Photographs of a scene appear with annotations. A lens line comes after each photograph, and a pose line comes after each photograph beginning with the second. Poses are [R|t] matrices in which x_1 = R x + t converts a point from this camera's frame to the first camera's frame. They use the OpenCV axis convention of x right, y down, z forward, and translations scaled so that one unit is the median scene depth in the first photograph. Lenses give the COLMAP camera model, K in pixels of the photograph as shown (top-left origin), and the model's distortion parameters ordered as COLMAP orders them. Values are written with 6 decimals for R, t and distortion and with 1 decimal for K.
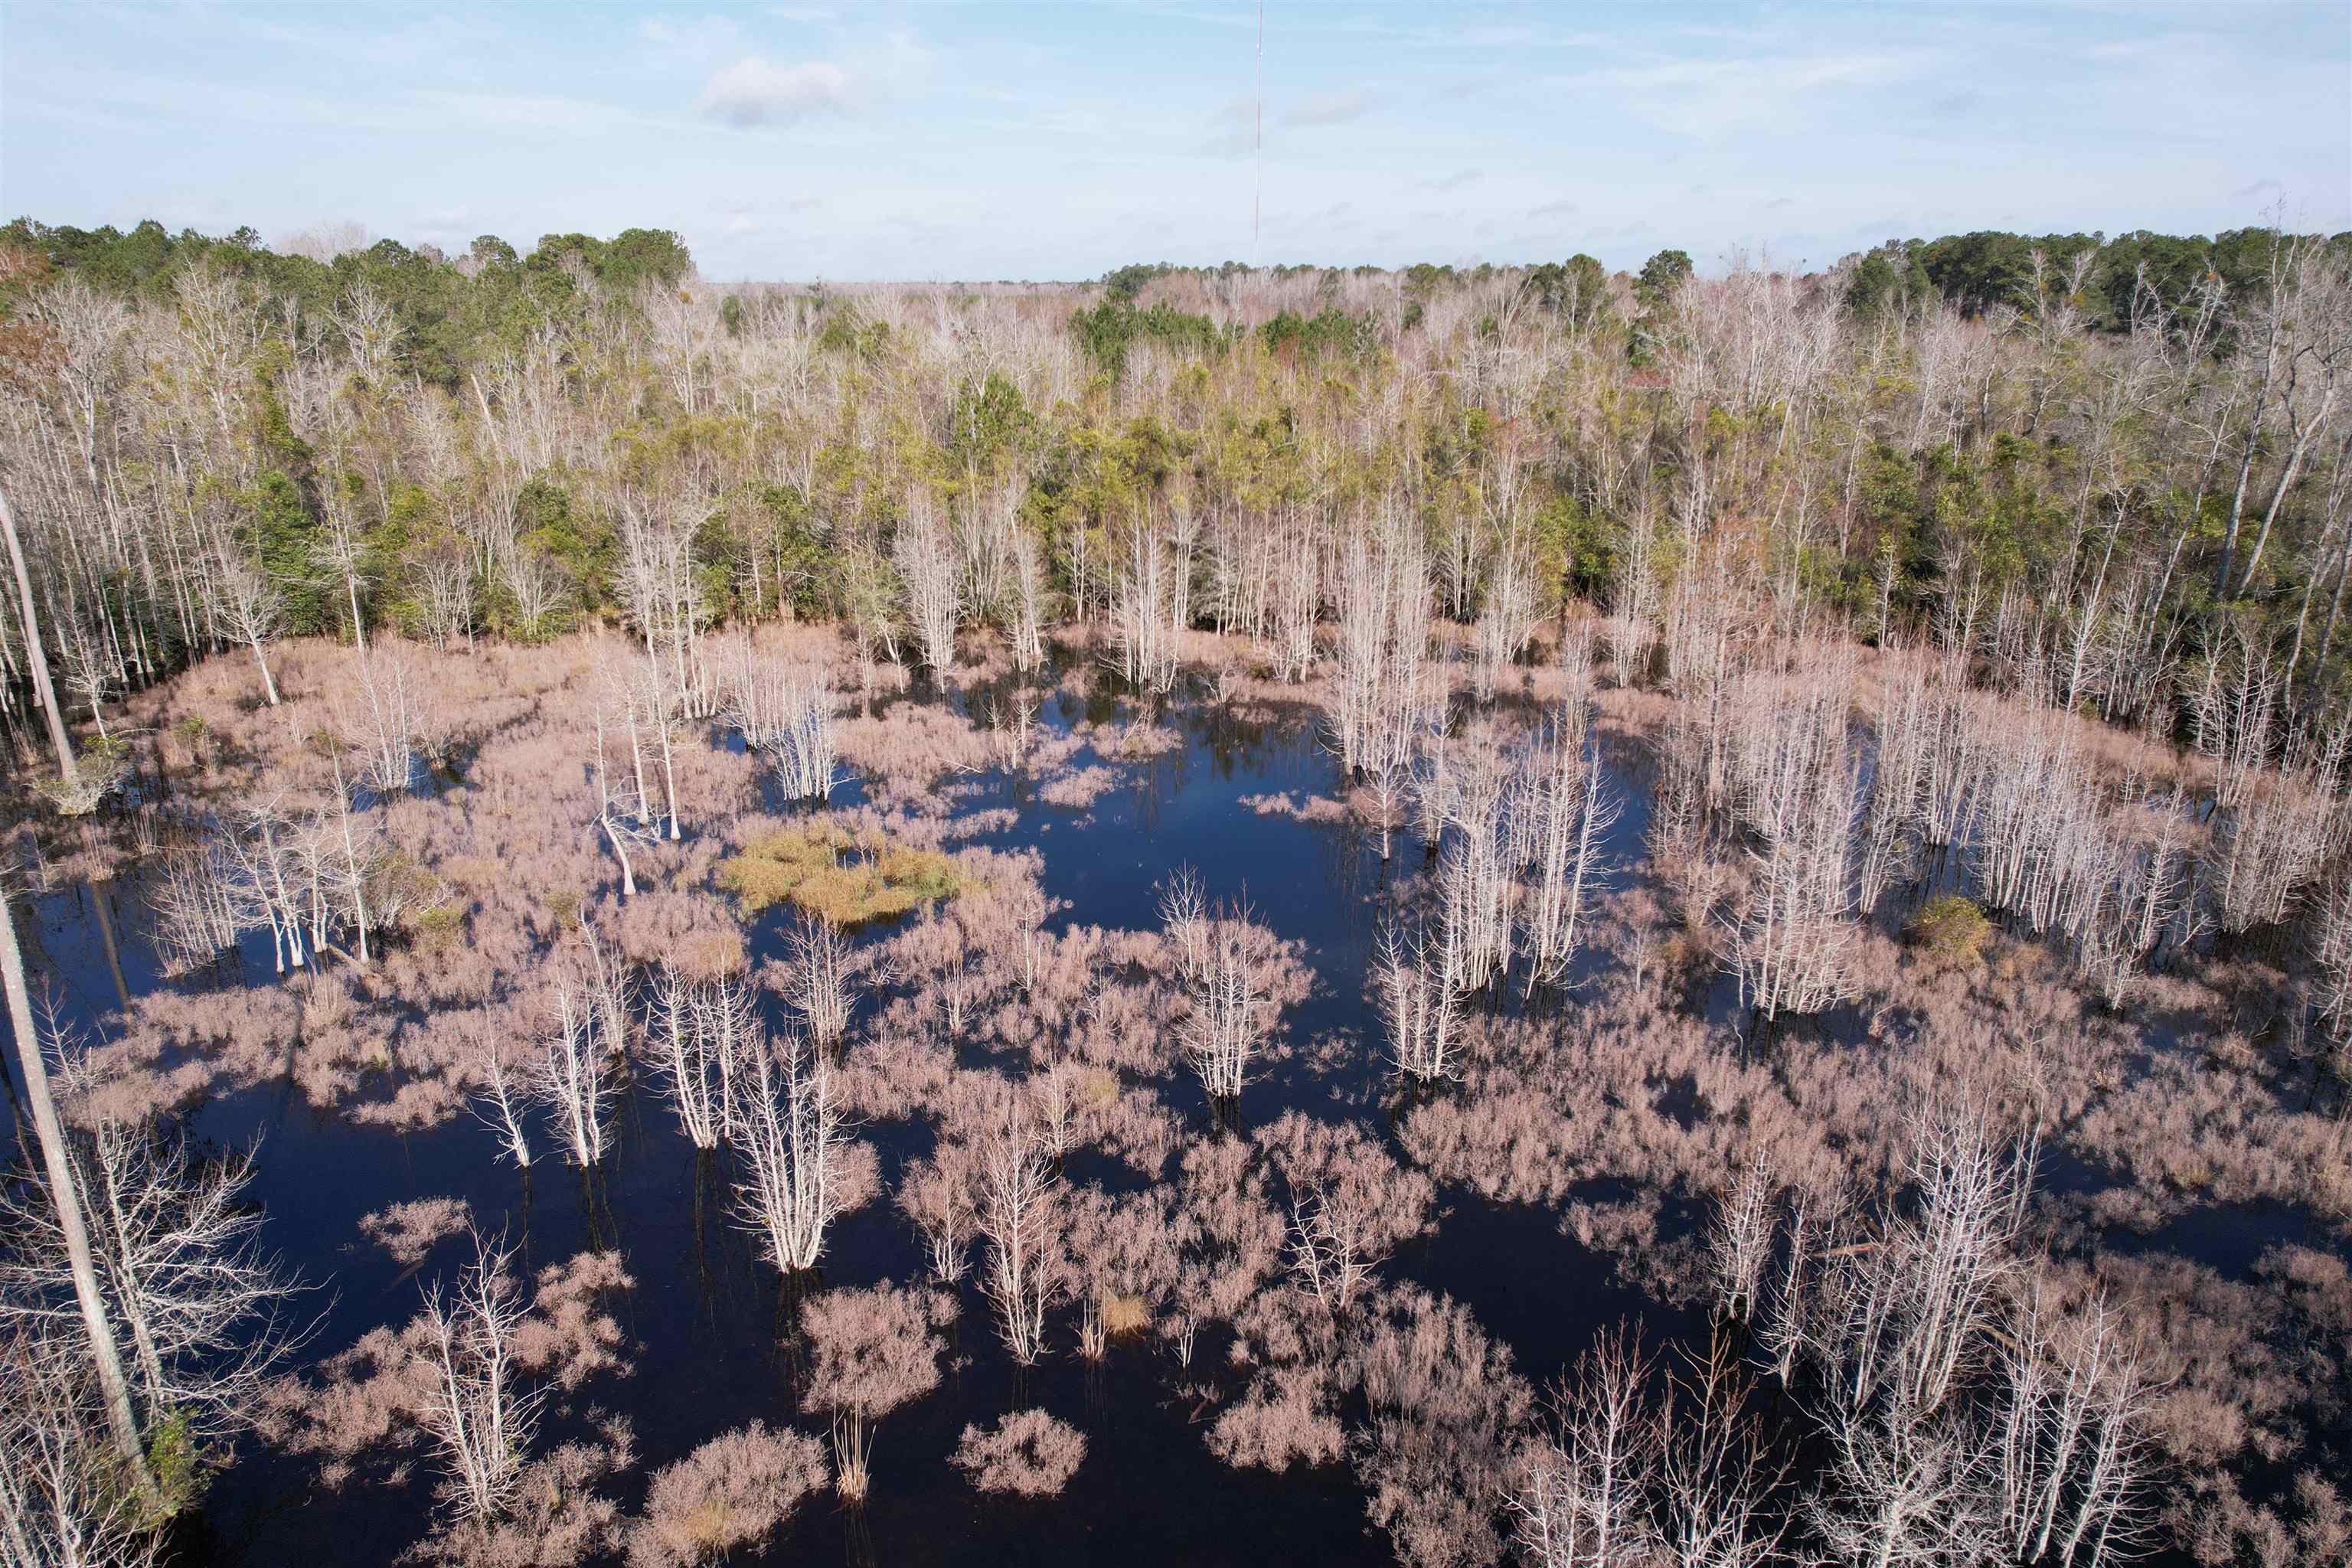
lens RADIAL K [[1539.8, 0, 1164.7], [0, 1539.8, 777.5], [0, 0, 1]] dist [-0.050540, 0.028230]
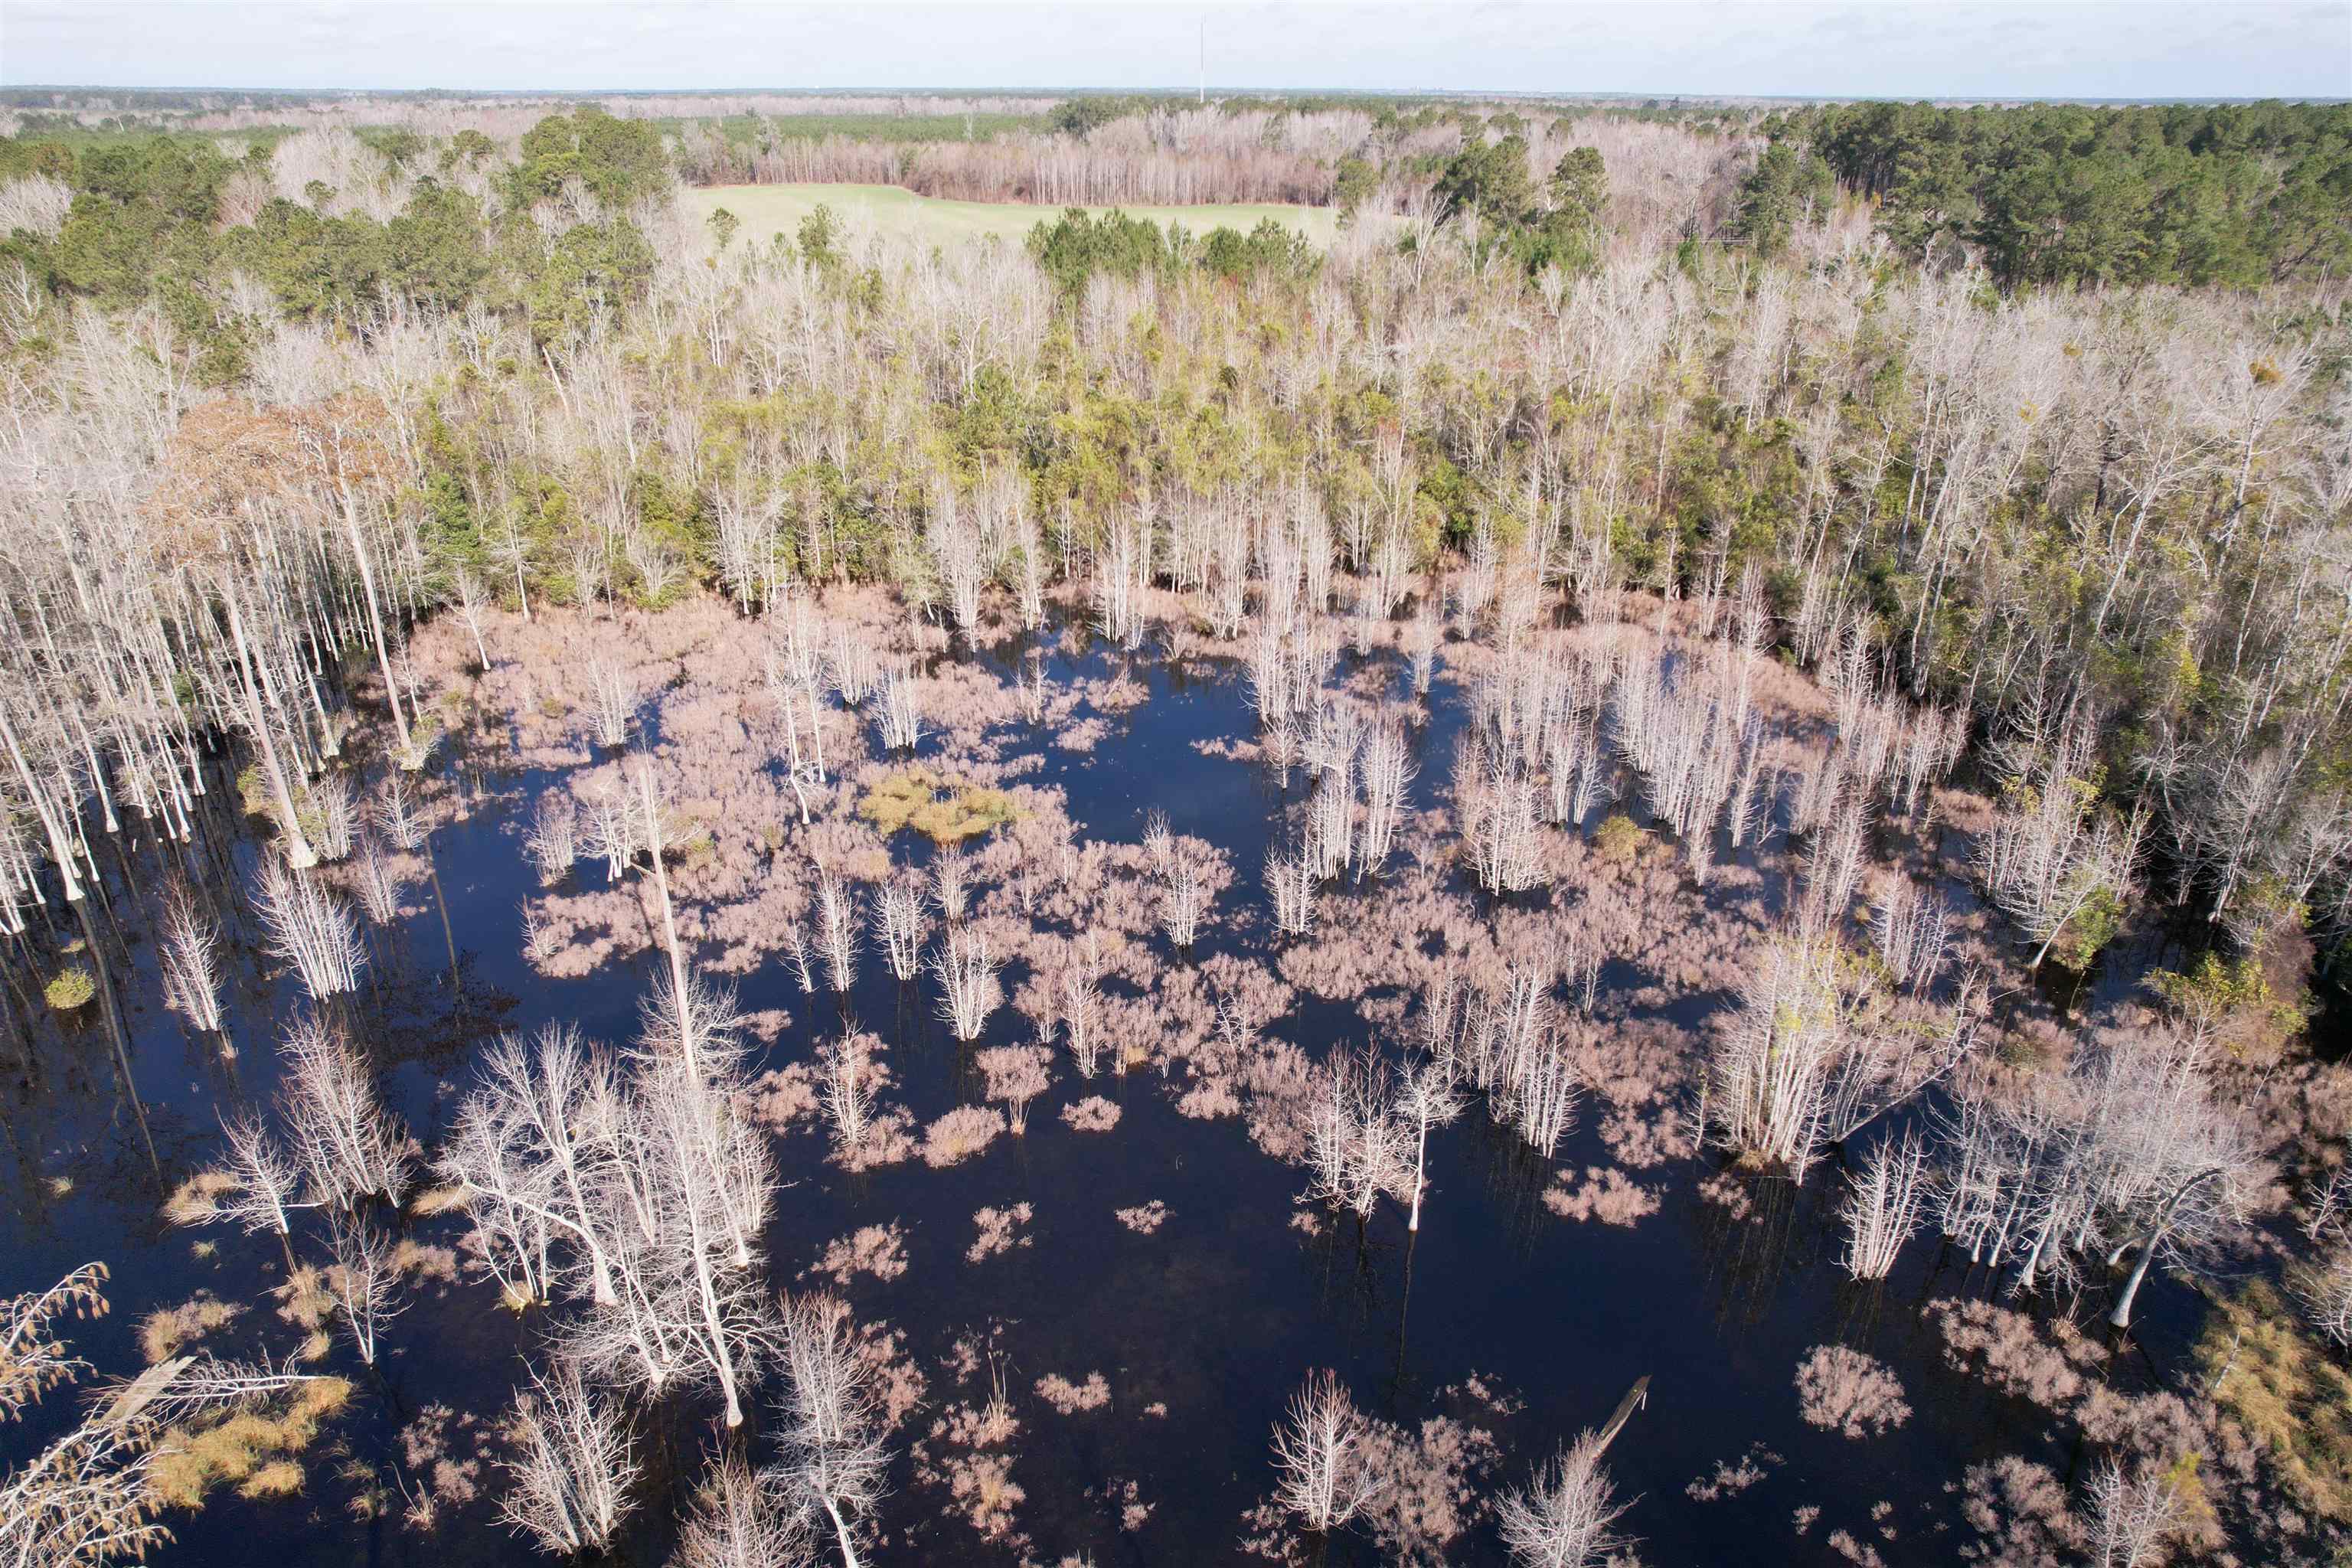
lens RADIAL K [[1515.0, 0, 1176.2], [0, 1515.0, 784.0], [0, 0, 1]] dist [-0.043108, 0.019447]
pose [[0.999187, -0.015388, 0.037268, -0.028364], [0.010907, 0.993005, 0.117570, -0.168820], [-0.038816, -0.117068, 0.992365, -0.661066]]
